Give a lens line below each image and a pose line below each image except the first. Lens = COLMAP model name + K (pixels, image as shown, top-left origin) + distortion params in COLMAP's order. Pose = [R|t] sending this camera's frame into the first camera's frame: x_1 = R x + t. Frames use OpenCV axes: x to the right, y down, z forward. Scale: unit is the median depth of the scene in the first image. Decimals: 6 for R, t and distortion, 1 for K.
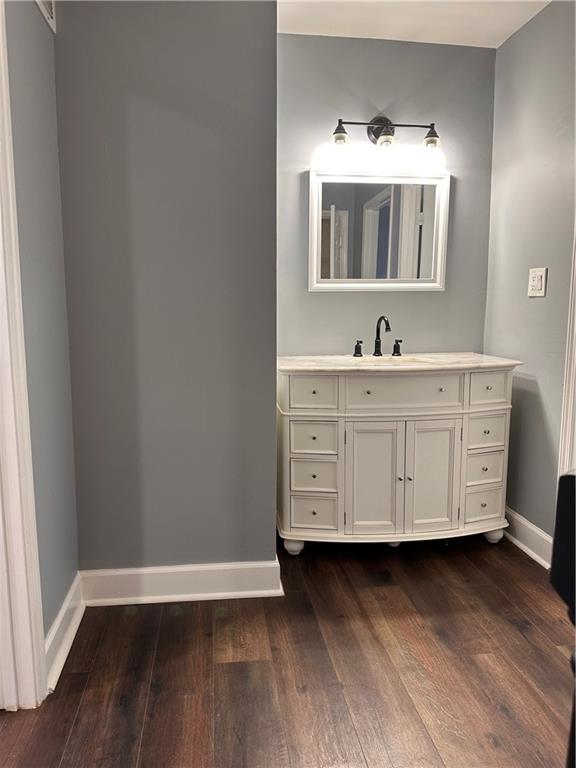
lens RADIAL K [[543.5, 0, 294.3], [0, 543.5, 377.6], [0, 0, 1]] dist [0.095881, -0.120714]
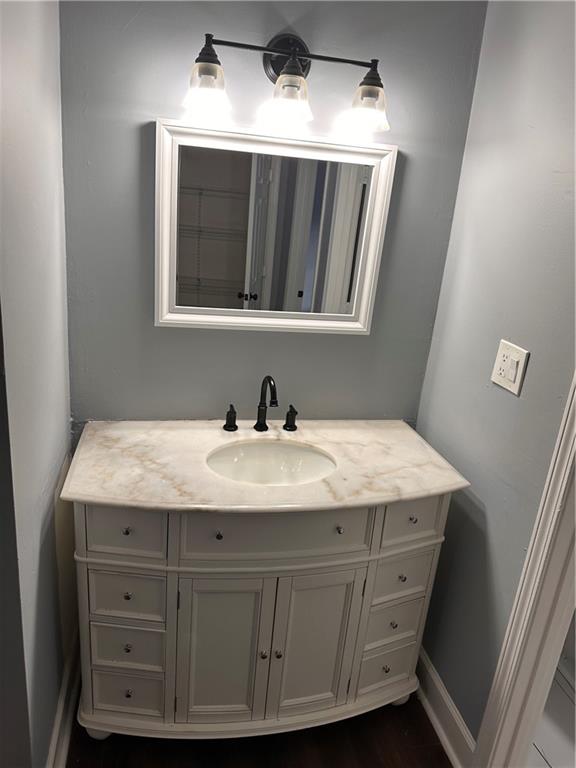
lens RADIAL K [[543.5, 0, 284.3], [0, 543.5, 382.1], [0, 0, 1]] dist [0.095881, -0.120714]
pose [[0.994626, 0.064809, 0.080739, 0.137098], [-0.078649, 0.980123, 0.182137, -0.238571], [-0.067330, -0.187509, 0.979953, 0.396945]]
